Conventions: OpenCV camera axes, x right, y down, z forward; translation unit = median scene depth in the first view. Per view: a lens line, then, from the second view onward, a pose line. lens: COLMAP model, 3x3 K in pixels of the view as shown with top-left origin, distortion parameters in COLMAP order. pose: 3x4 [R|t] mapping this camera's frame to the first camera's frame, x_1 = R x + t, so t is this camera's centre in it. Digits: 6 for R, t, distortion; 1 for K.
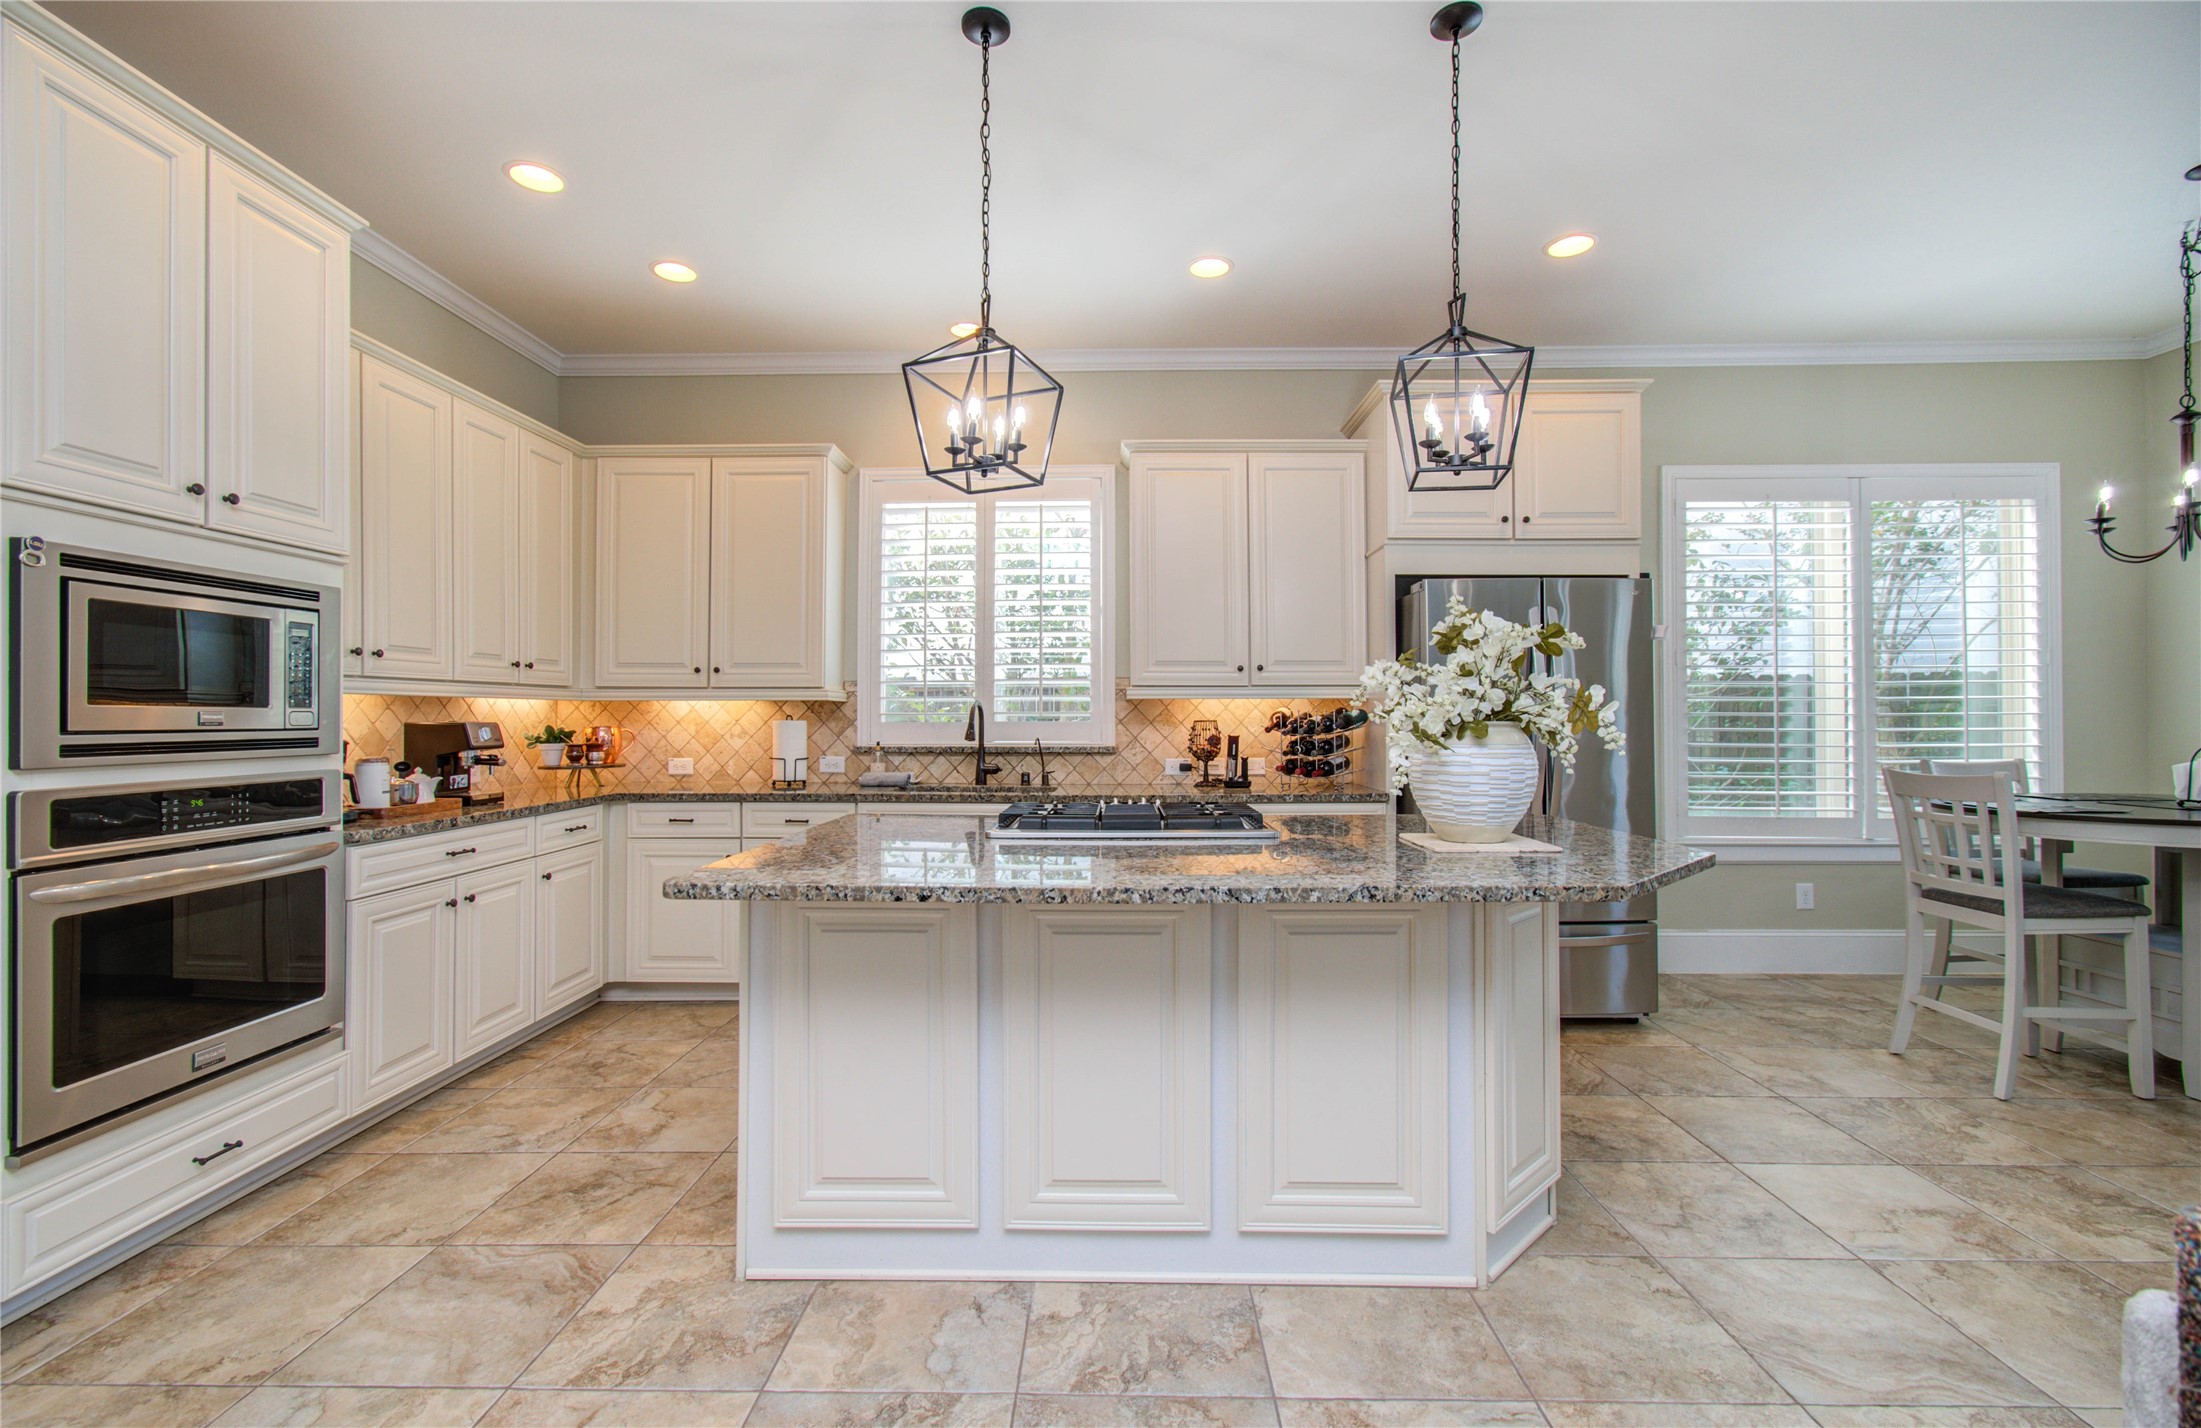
lens RADIAL K [[962.7, 0, 1109.4], [0, 962.7, 698.6], [0, 0, 1]] dist [-0.001866, 0.000645]
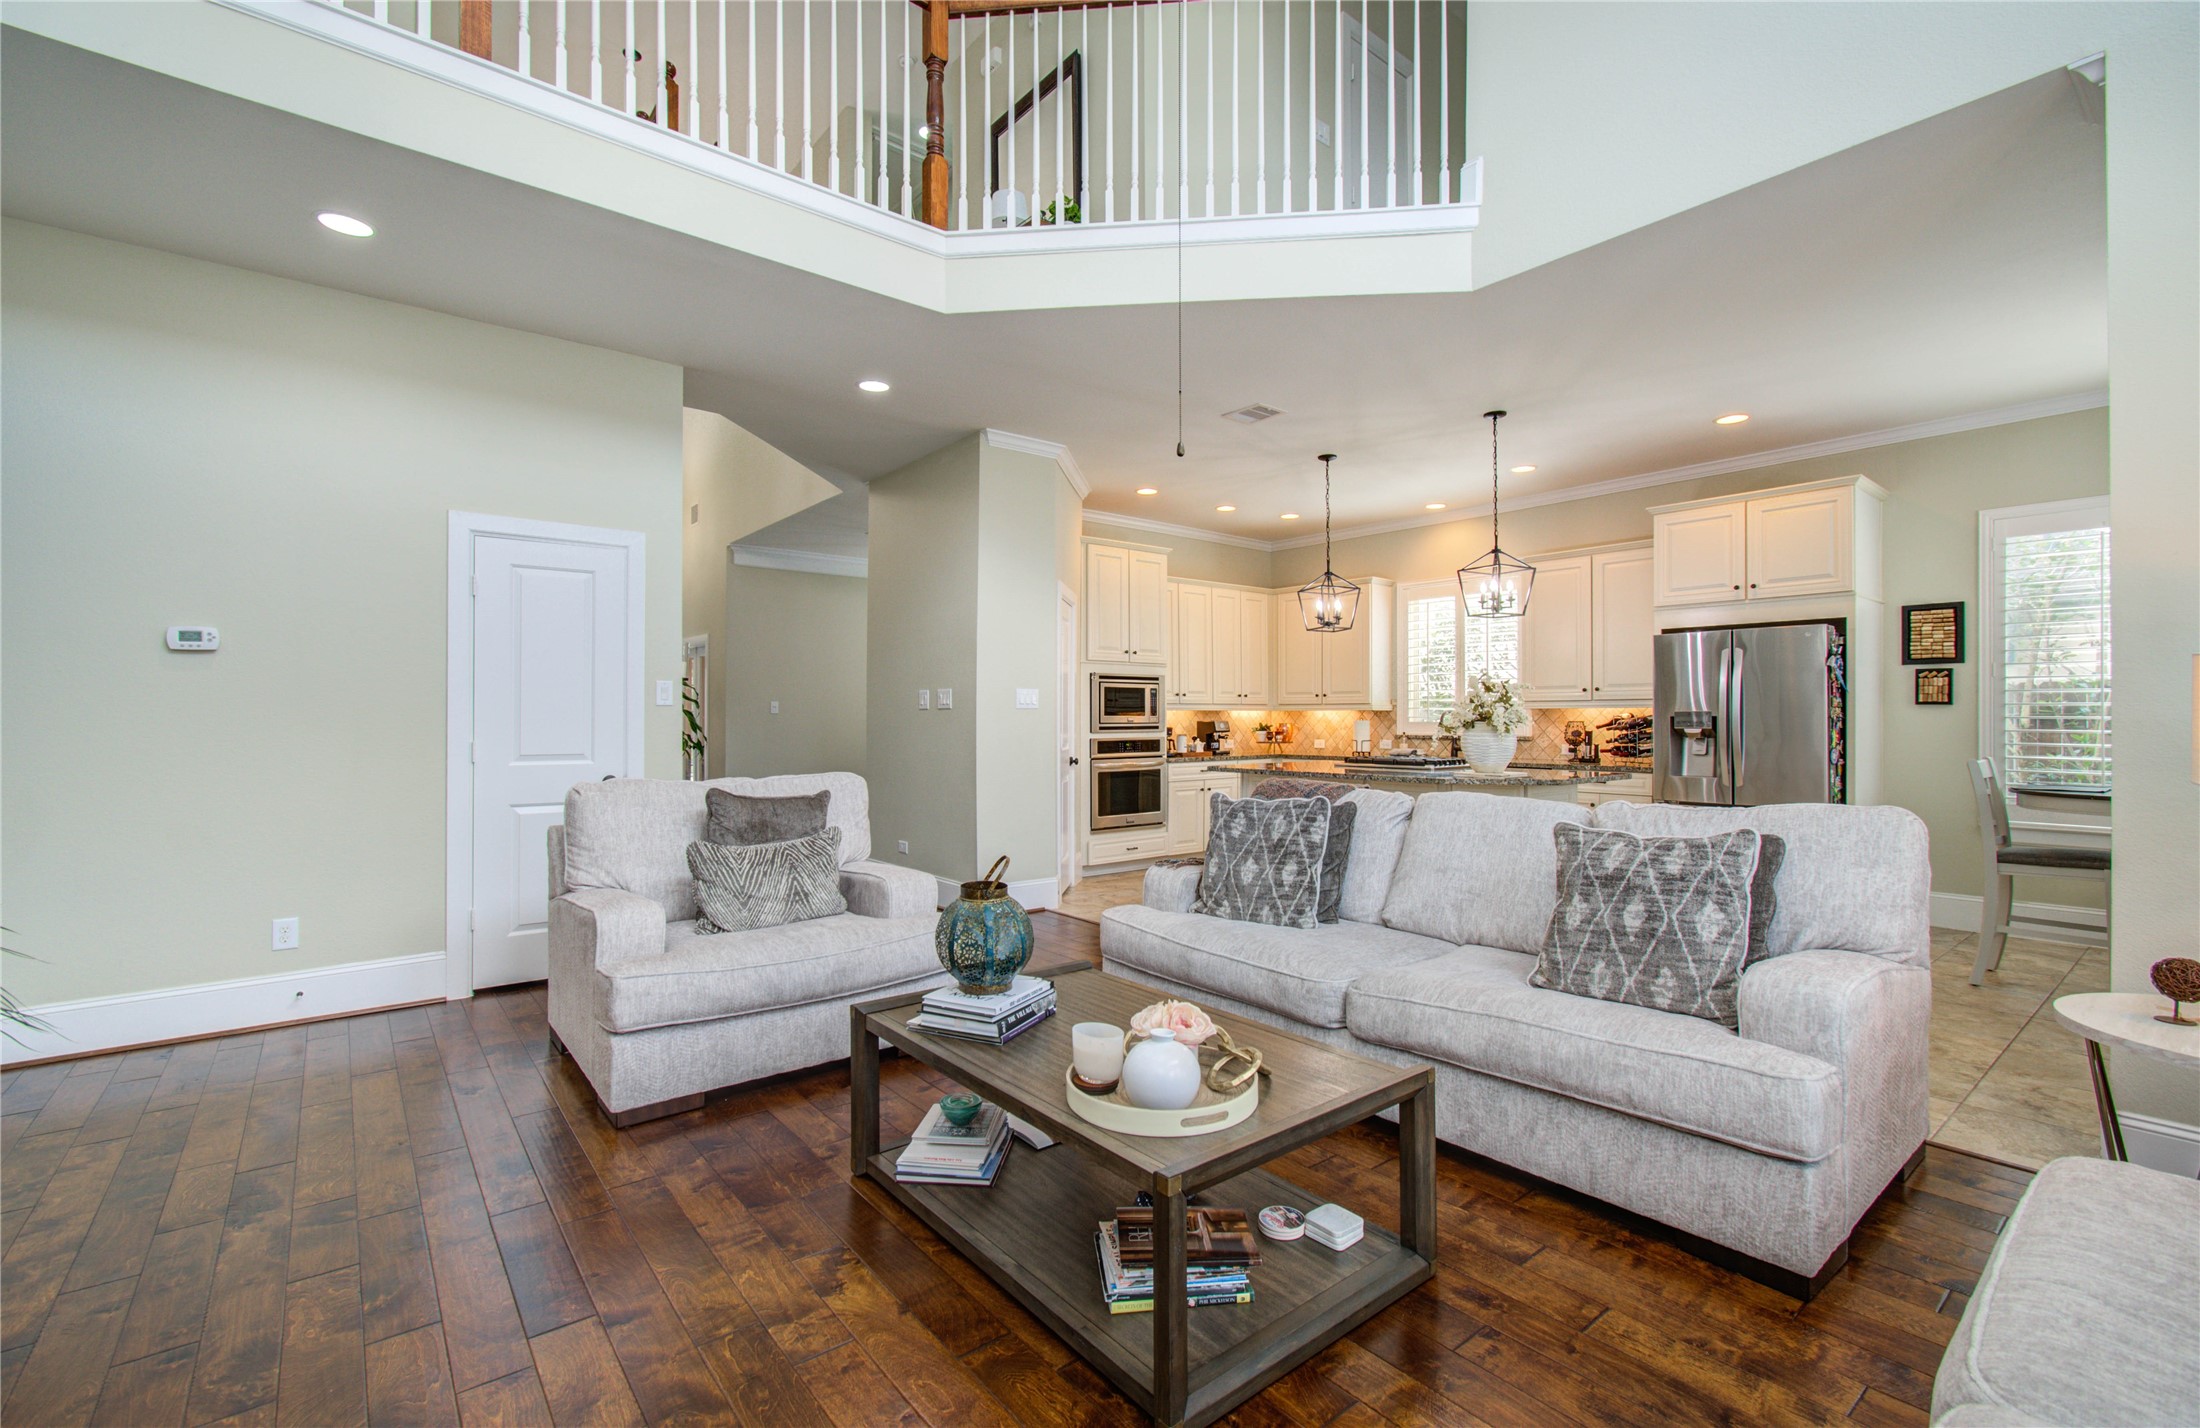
lens RADIAL K [[962.3, 0, 1097.2], [0, 962.3, 715.8], [0, 0, 1]] dist [-0.001866, 0.000645]
pose [[0.637681, -0.000975, -0.770300, 0.947948], [0.015453, 0.999814, 0.011526, -0.020285], [0.770145, -0.019253, 0.637578, -0.737314]]
